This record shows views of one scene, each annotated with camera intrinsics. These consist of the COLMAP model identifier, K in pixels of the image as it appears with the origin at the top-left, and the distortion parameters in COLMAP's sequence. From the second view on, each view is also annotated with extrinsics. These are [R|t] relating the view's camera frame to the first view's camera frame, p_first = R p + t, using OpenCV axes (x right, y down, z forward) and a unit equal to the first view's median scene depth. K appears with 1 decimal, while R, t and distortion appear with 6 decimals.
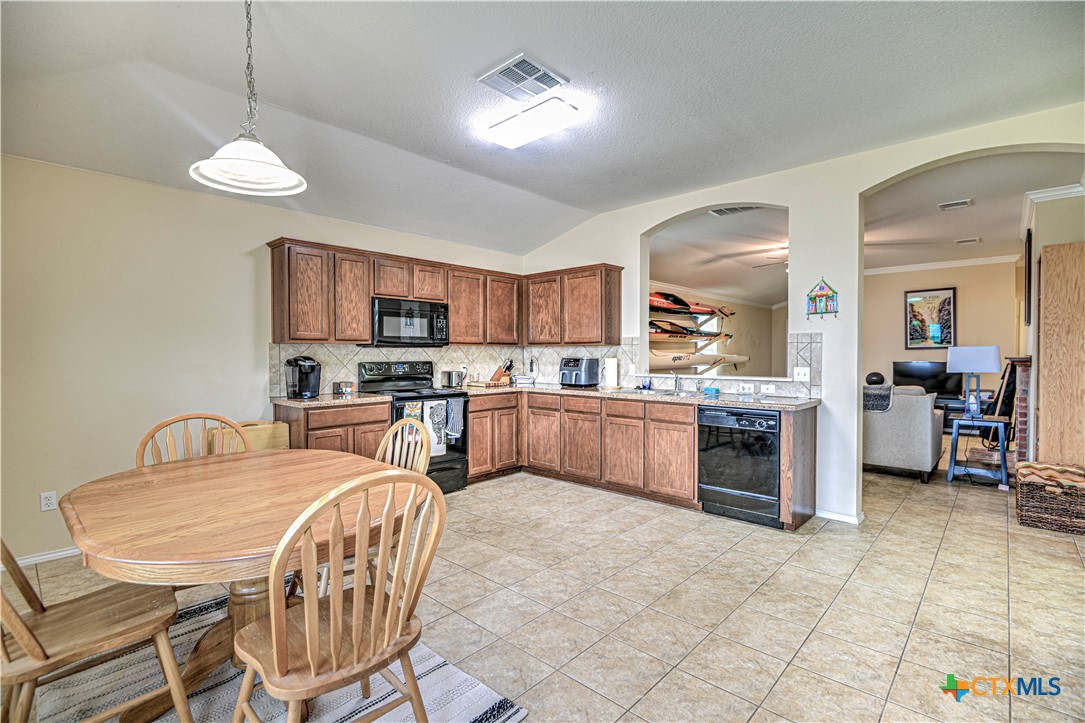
lens RADIAL K [[506.1, 0, 554.7], [0, 506.1, 363.9], [0, 0, 1]] dist [0.001594, -0.000010]
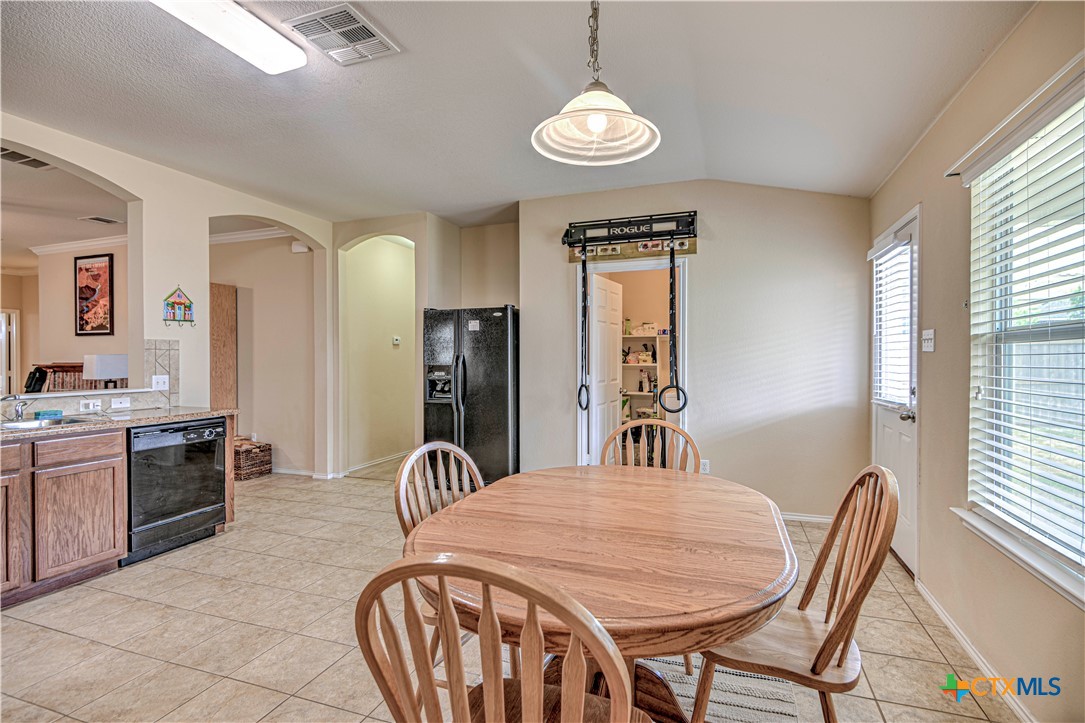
lens RADIAL K [[500.6, 0, 542.5], [0, 500.6, 361.5], [0, 0, 1]] dist [0.009899, 0.000197]
pose [[-0.377531, -0.001408, 0.925996, -0.619989], [0.022343, 0.999694, 0.010630, -0.012739], [-0.925727, 0.024703, -0.377384, 0.655700]]
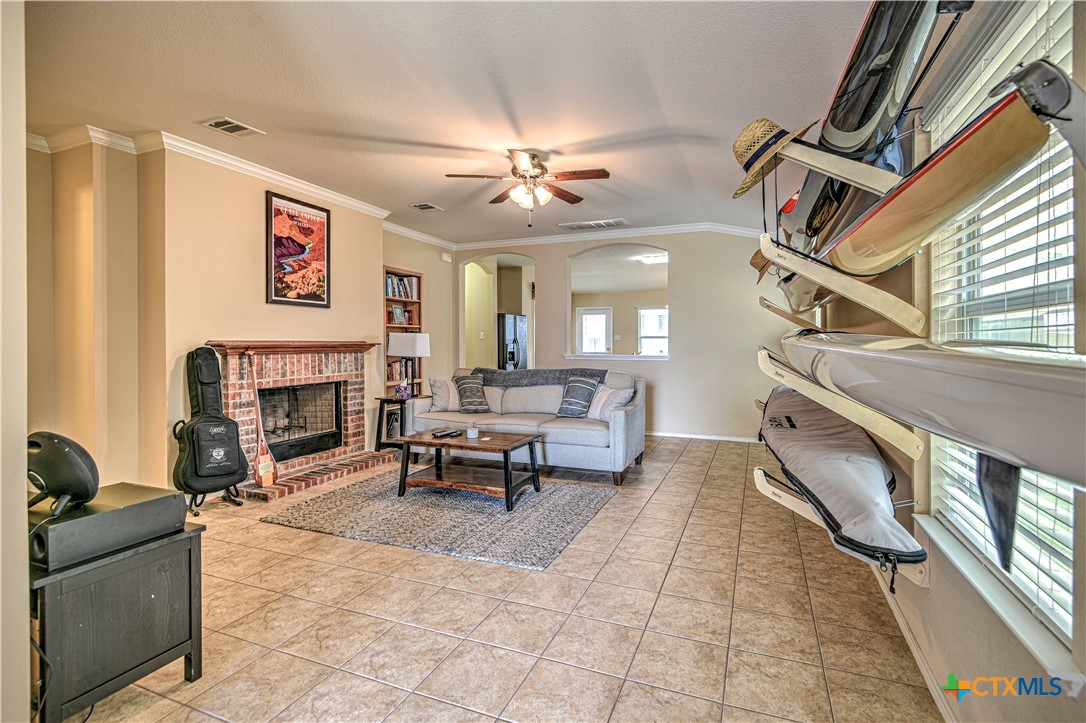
lens RADIAL K [[491.8, 0, 558.9], [0, 491.8, 349.6], [0, 0, 1]] dist [0.000129, -0.000009]
pose [[-0.938659, 0.011062, -0.344670, 1.056291], [0.000617, 0.999538, 0.030398, -0.037133], [0.344847, 0.028321, -0.938232, 2.517989]]
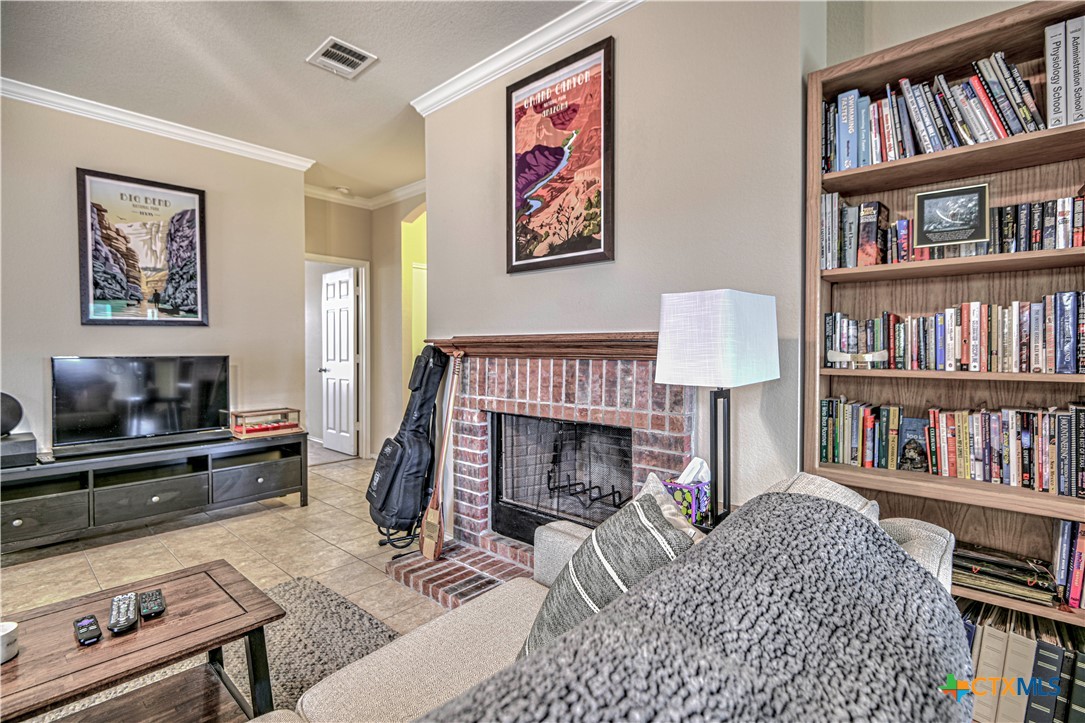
lens RADIAL K [[518.7, 0, 555.9], [0, 518.7, 351.9], [0, 0, 1]] dist [0.003332, -0.000569]
pose [[-0.000920, -0.007996, 0.999968, 0.616965], [0.021149, 0.999744, 0.008013, -0.007996], [-0.999776, 0.021155, -0.000751, 1.304280]]
